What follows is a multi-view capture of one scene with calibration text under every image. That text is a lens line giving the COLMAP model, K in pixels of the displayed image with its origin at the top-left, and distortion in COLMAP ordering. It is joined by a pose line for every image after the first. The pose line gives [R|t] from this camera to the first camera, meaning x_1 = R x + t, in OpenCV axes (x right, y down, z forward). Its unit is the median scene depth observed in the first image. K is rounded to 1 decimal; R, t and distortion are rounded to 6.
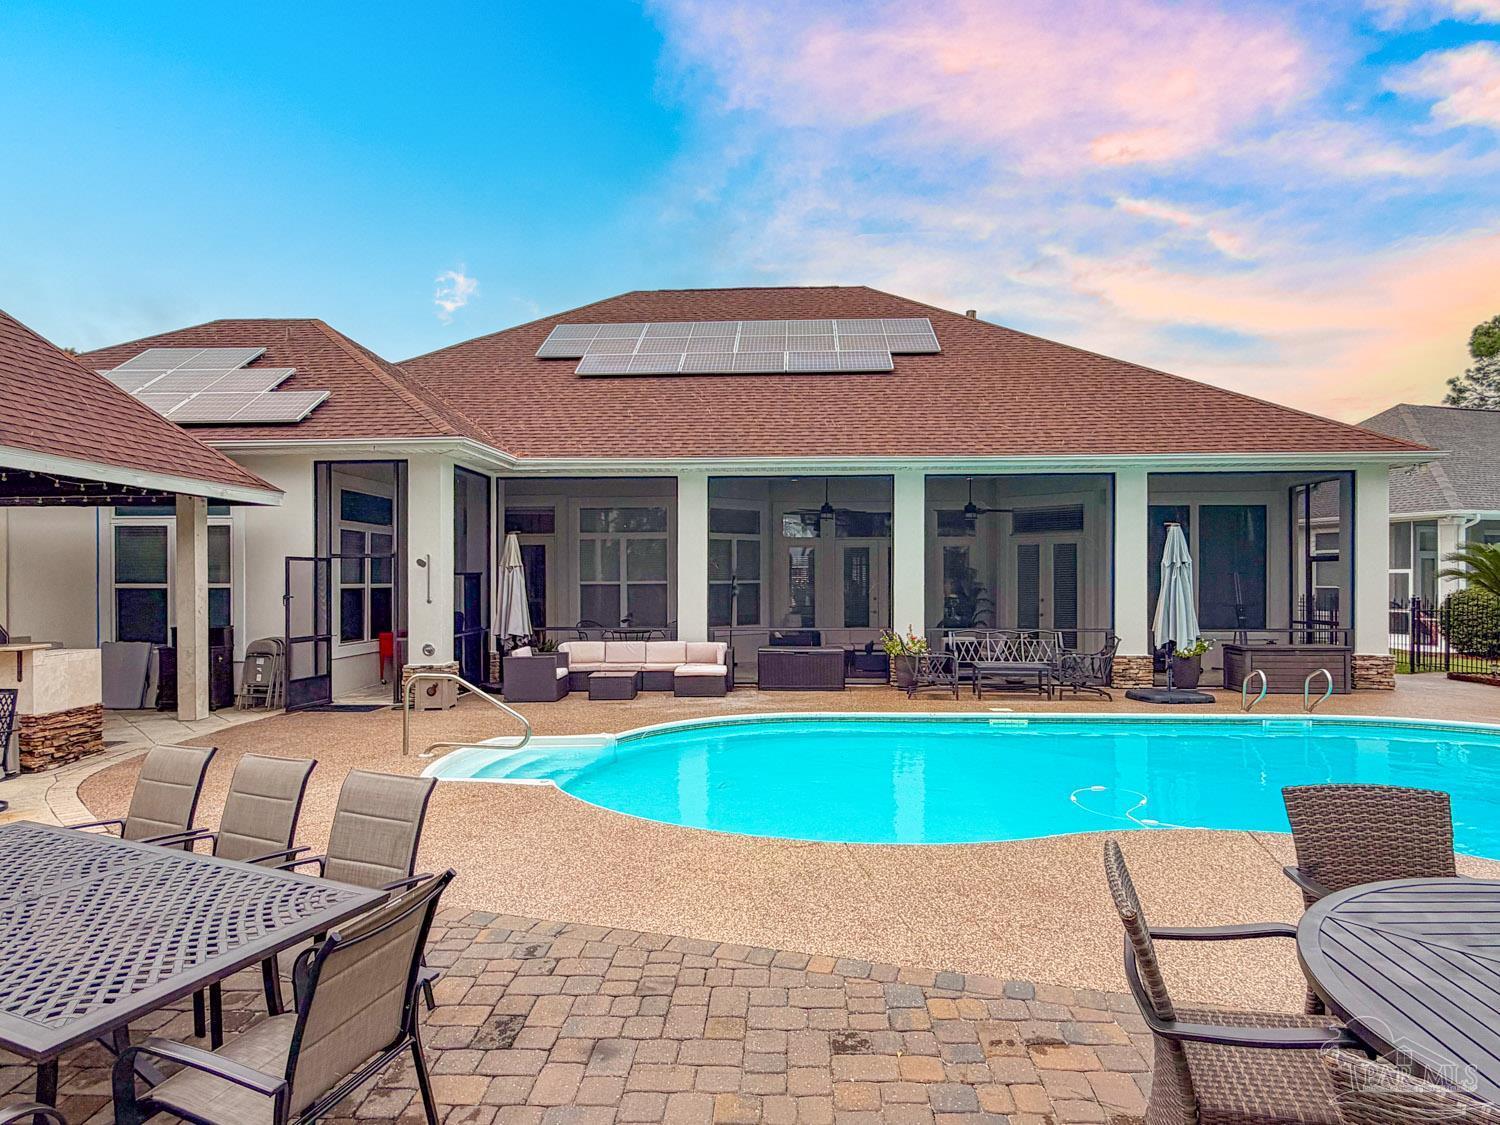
lens RADIAL K [[873.1, 0, 750.0], [0, 873.1, 562.5], [0, 0, 1]] dist [0.000036, -0.000499]
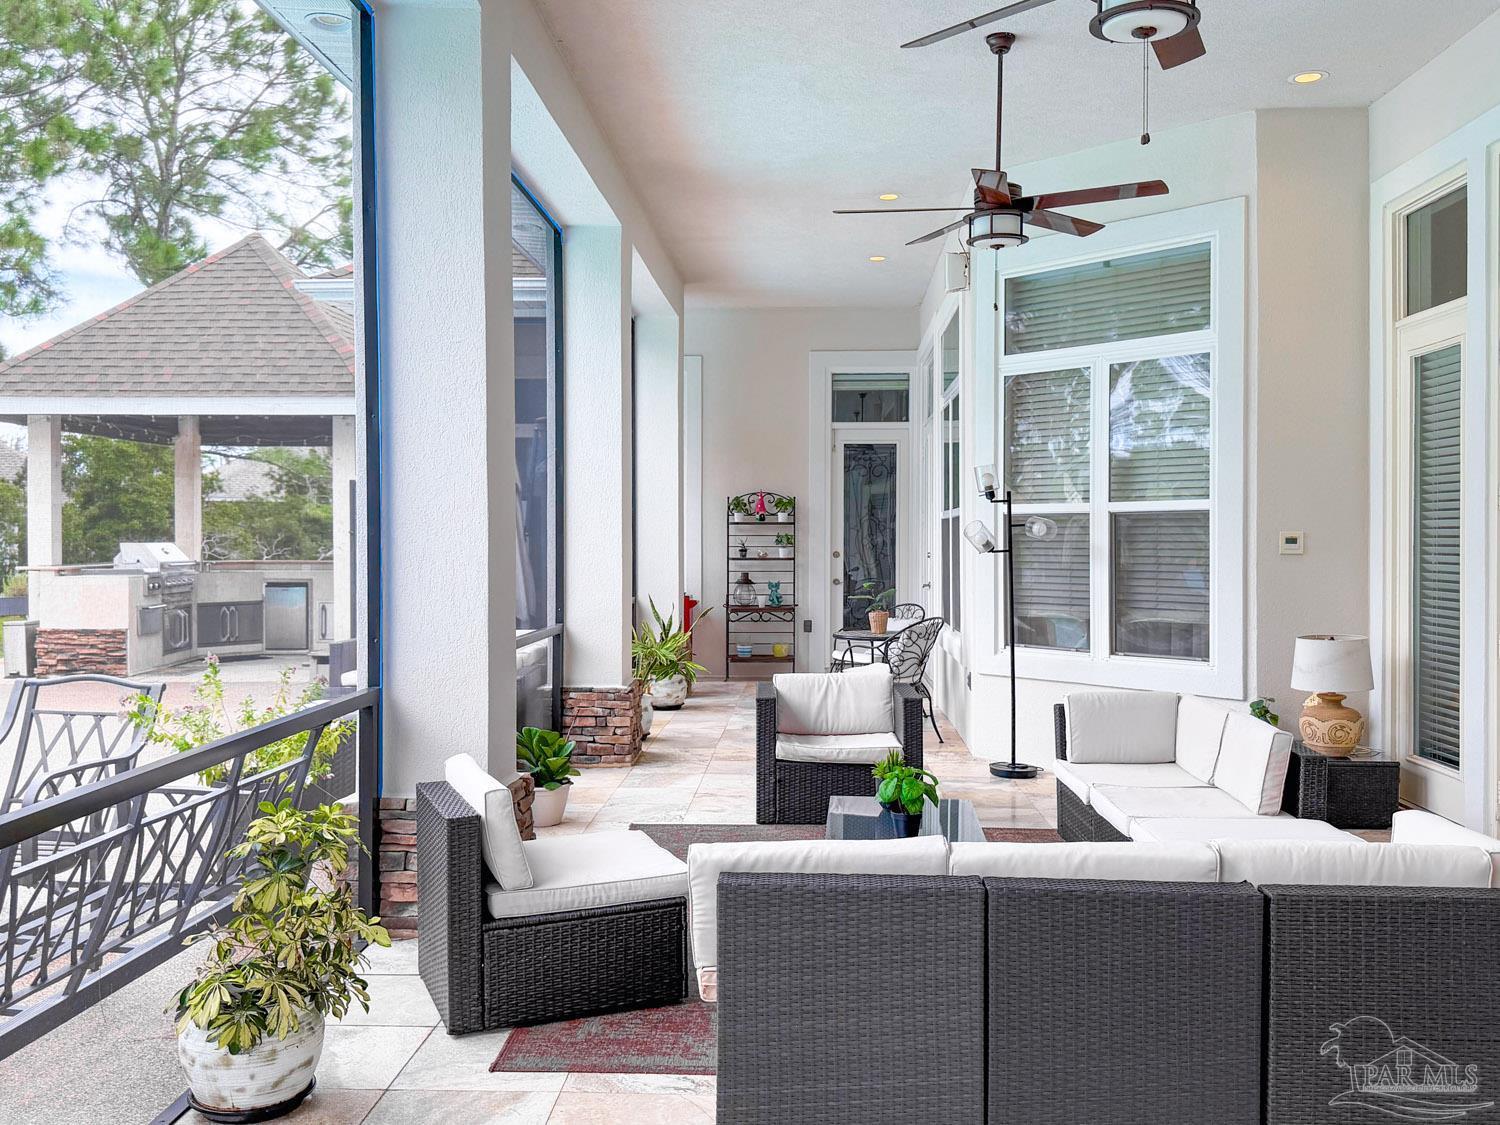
lens RADIAL K [[1360.0, 0, 750.0], [0, 1360.0, 562.5], [0, 0, 1]] dist [0.223149, -0.555346]
pose [[-0.008699, 0.012977, -0.999878, 0.570578], [0.012818, 0.999835, 0.012865, 0.041874], [0.999880, -0.012705, -0.008864, 1.091443]]
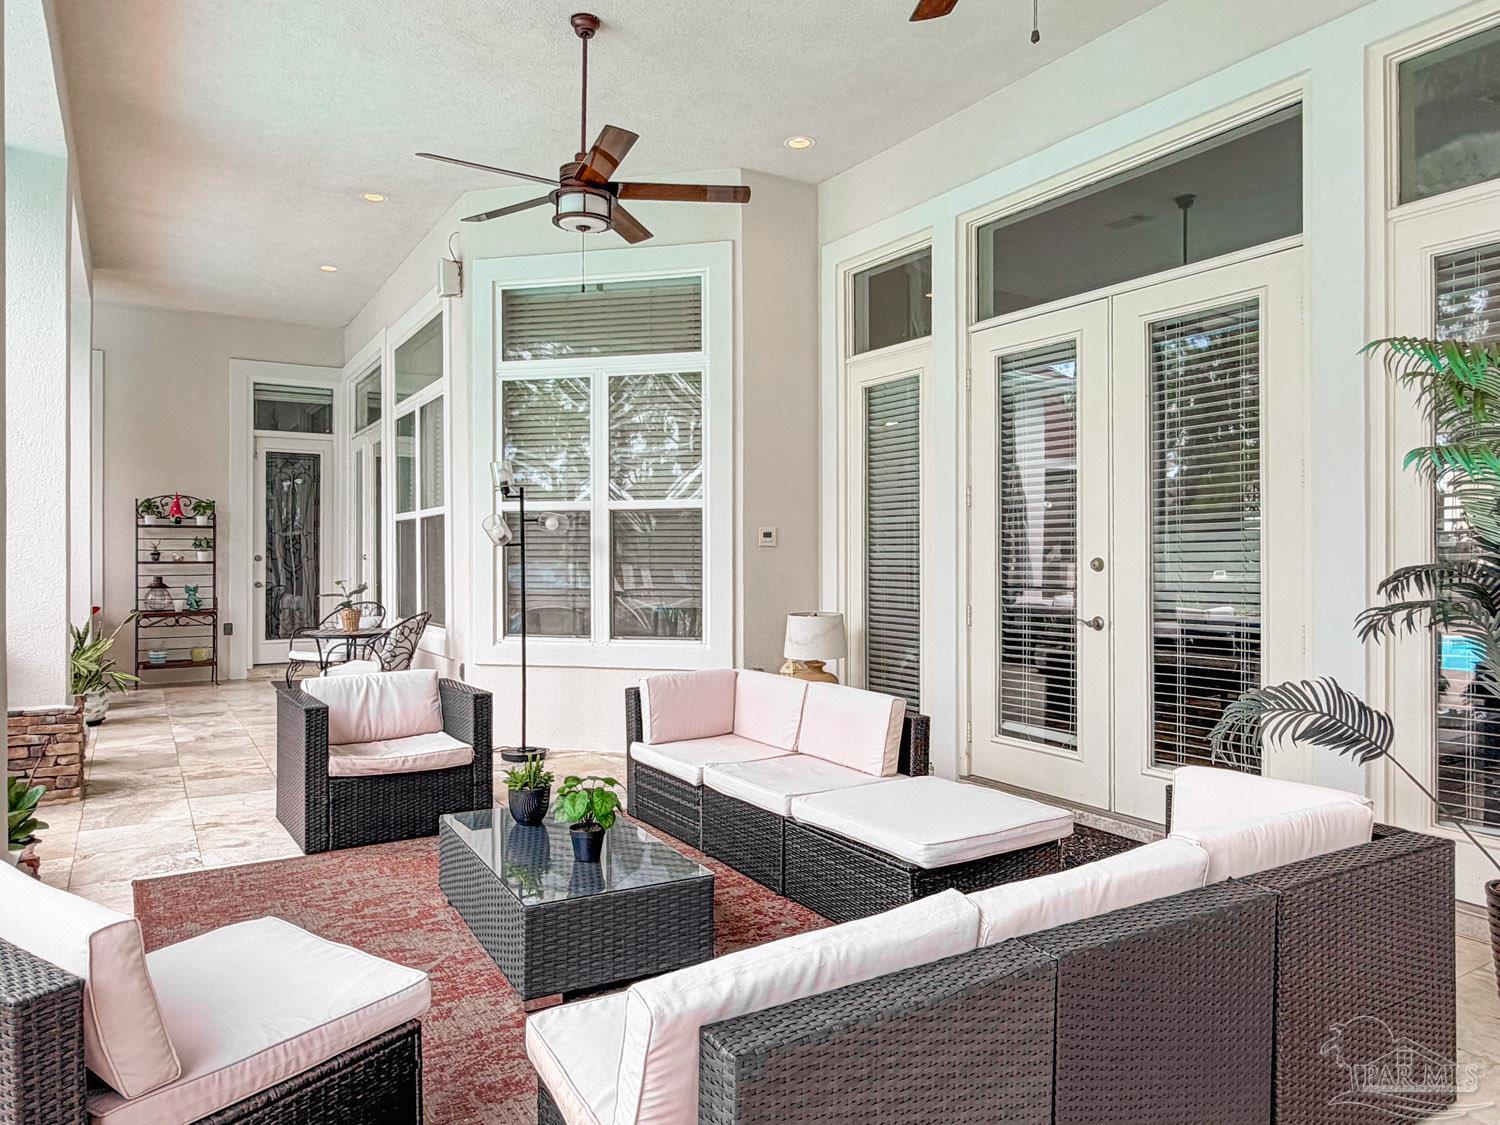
lens RADIAL K [[1007.4, 0, 750.0], [0, 1007.4, 562.5], [0, 0, 1]] dist [-0.003270, 0.001632]
pose [[0.561131, -0.001004, -0.827727, 0.419556], [0.014813, 0.999851, 0.008829, 0.050961], [0.827595, -0.017216, 0.561062, 1.031391]]
